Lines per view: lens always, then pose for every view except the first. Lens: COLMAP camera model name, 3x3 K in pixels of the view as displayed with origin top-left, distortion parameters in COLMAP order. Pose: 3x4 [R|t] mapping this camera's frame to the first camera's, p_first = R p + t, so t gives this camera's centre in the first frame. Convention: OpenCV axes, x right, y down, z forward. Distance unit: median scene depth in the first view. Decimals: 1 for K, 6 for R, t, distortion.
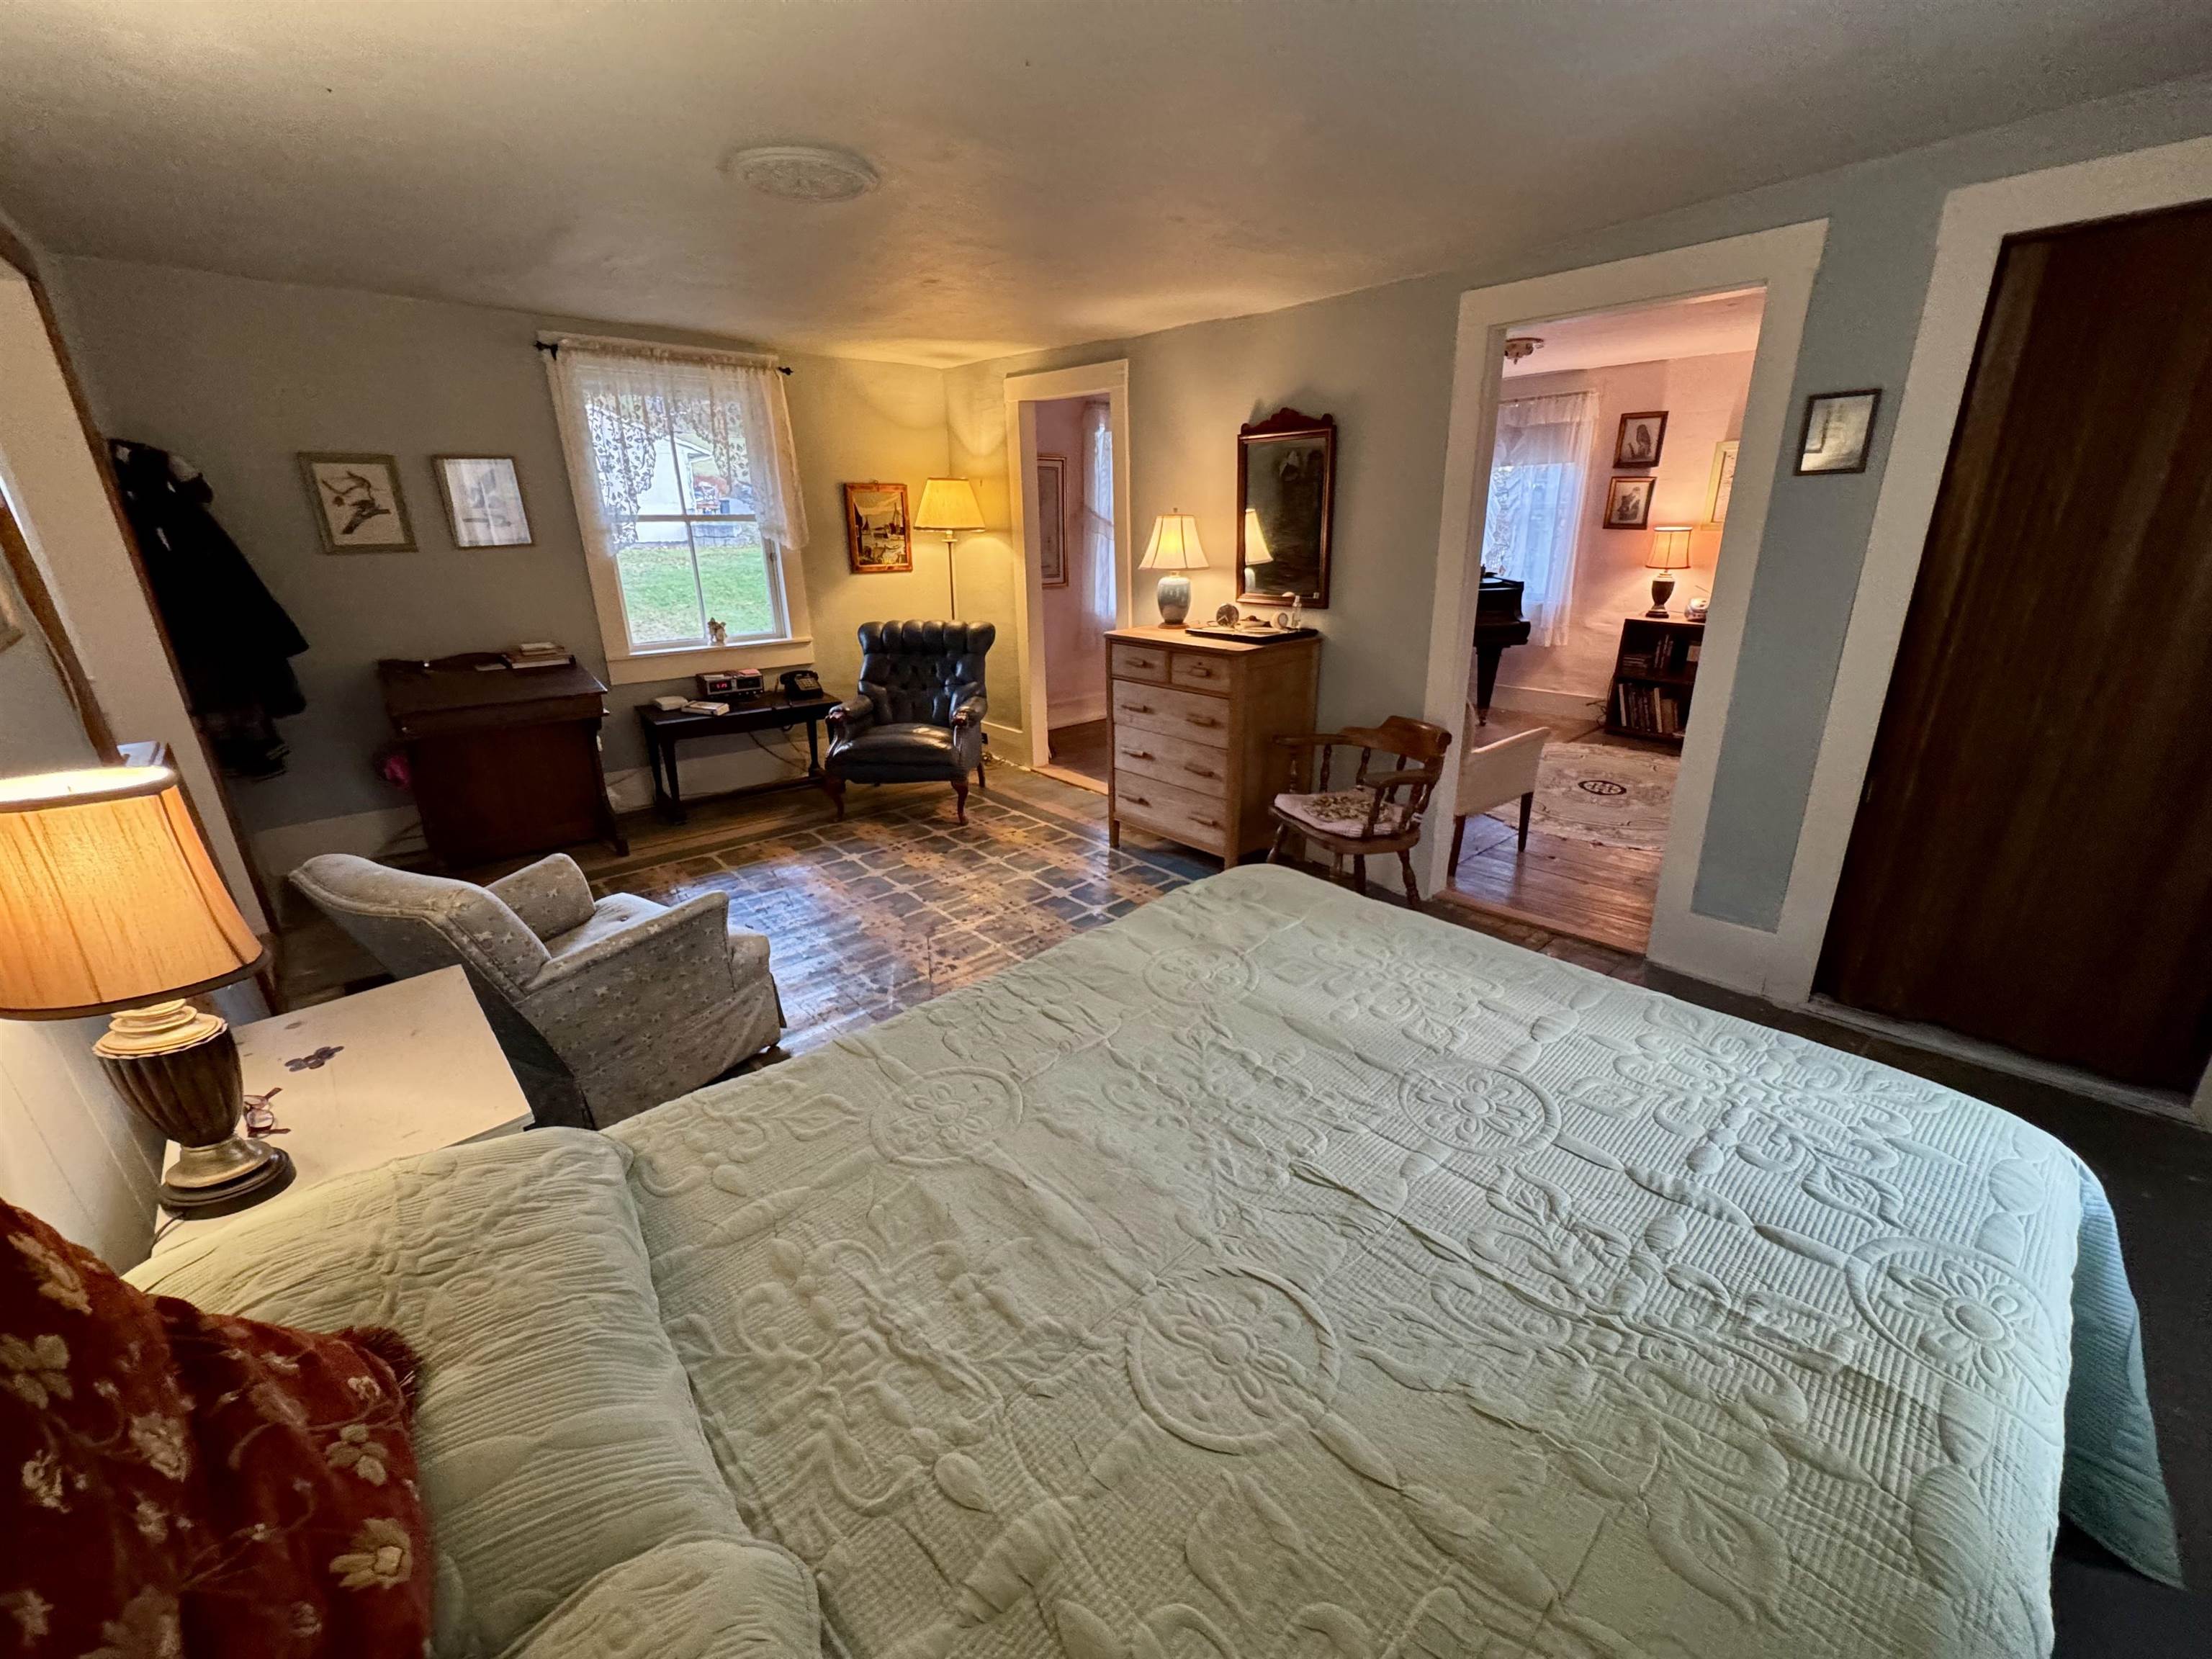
lens RADIAL K [[877.5, 0, 1106.0], [0, 877.5, 829.5], [0, 0, 1]] dist [-0.002456, 0.000638]
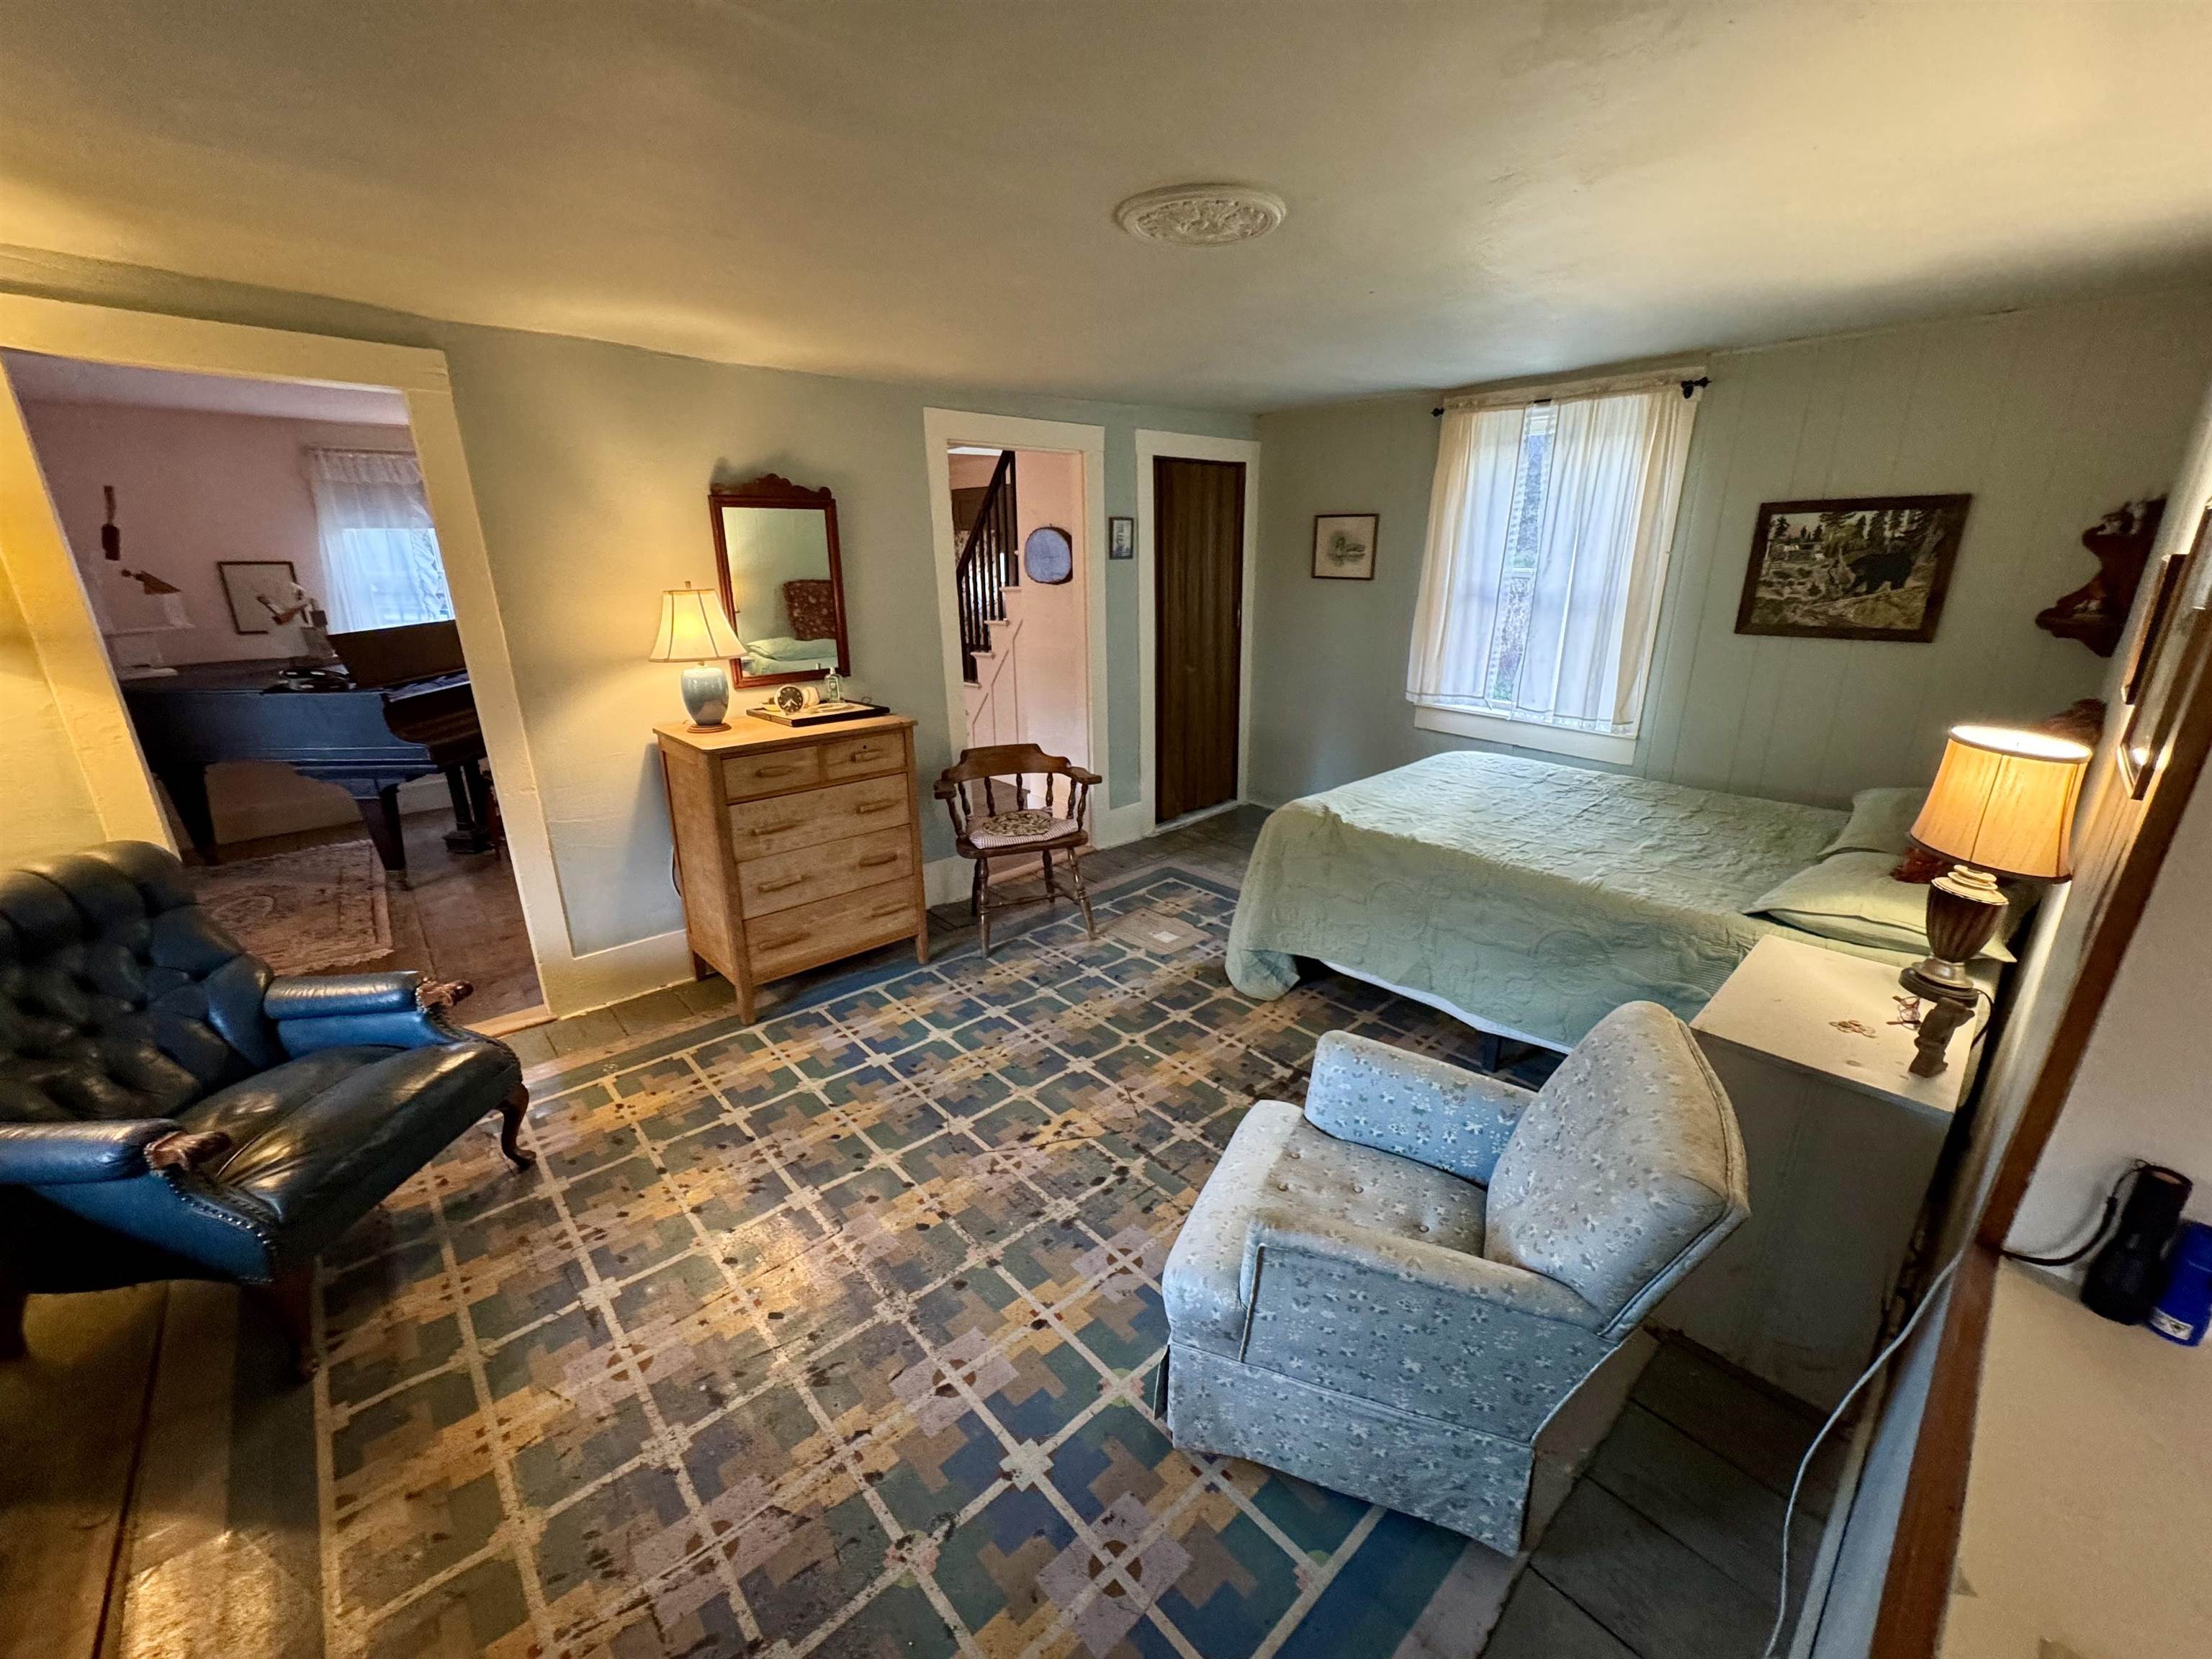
lens RADIAL K [[876.4, 0, 1108.4], [0, 876.4, 831.1], [0, 0, 1]] dist [-0.002253, 0.000052]
pose [[-0.006927, -0.286316, 0.958110, -0.557549], [0.345322, 0.898505, 0.271001, -0.189770], [-0.938459, 0.332734, 0.092647, 0.496185]]
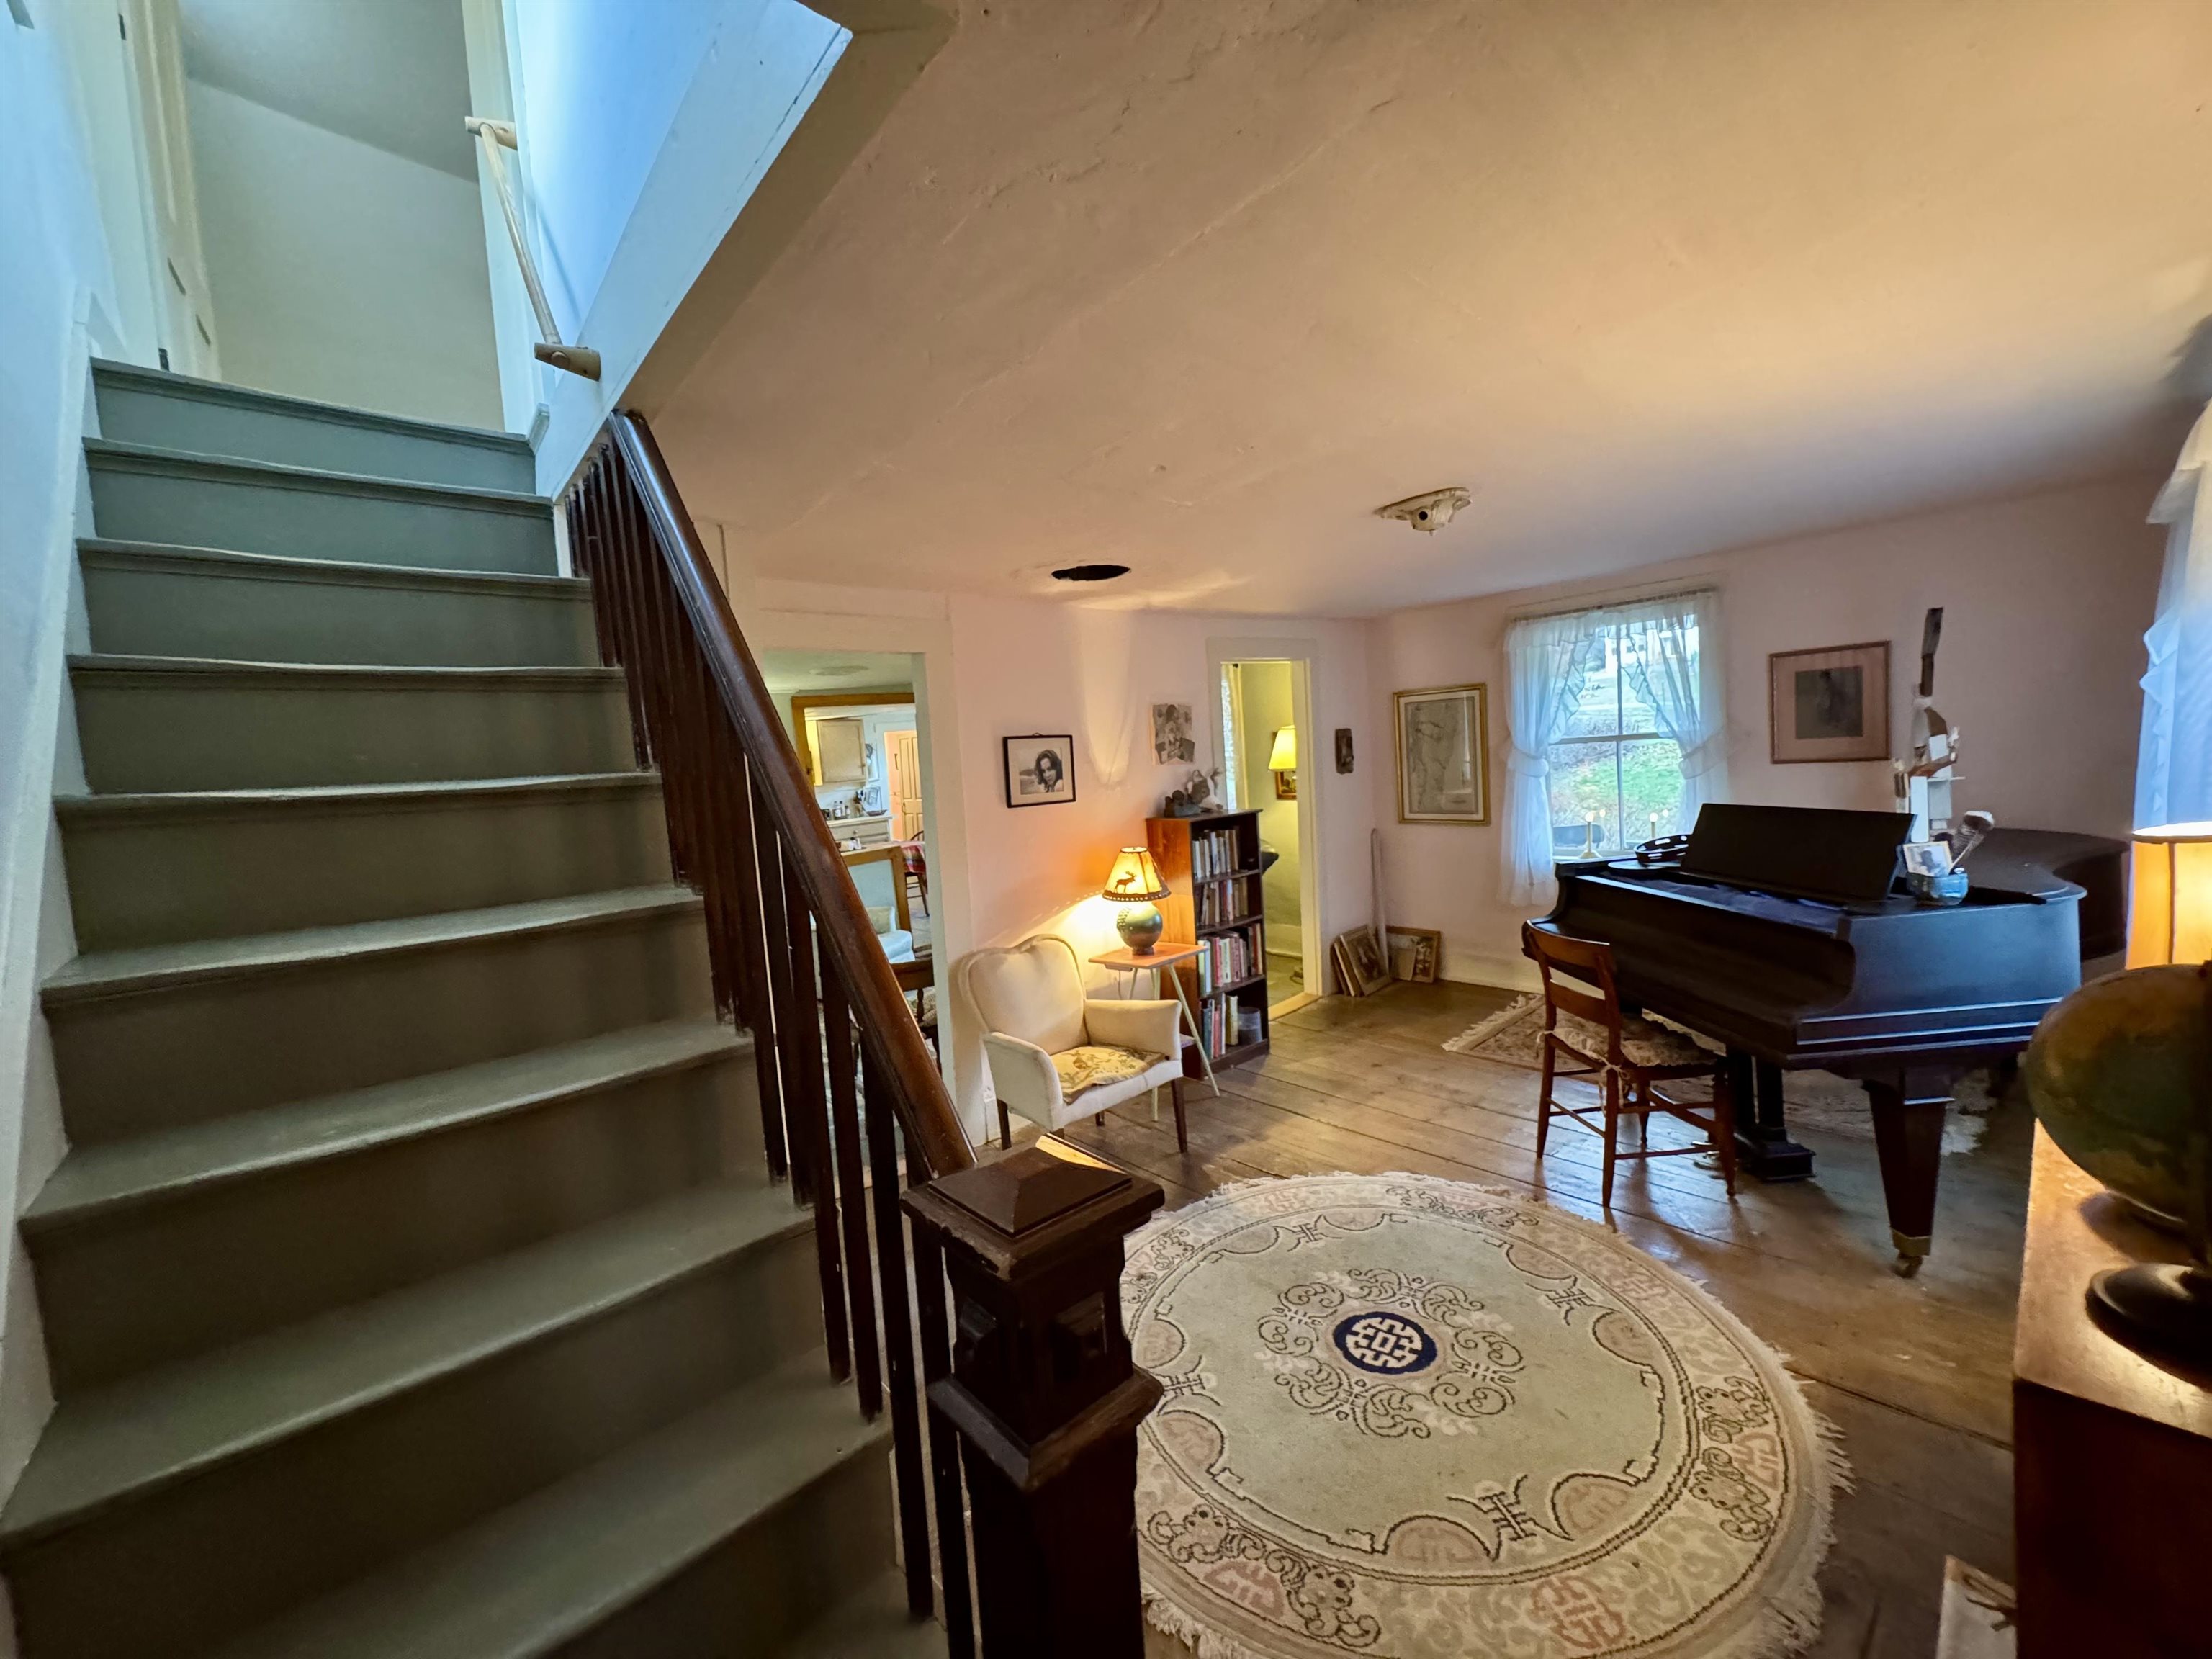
lens RADIAL K [[876.4, 0, 1108.4], [0, 876.4, 831.1], [0, 0, 1]] dist [-0.002253, 0.000052]
pose [[0.010765, 0.099057, -0.995024, 0.984695], [-0.272308, 0.957763, 0.092402, -0.307160], [0.962150, 0.269958, 0.037284, 0.752366]]
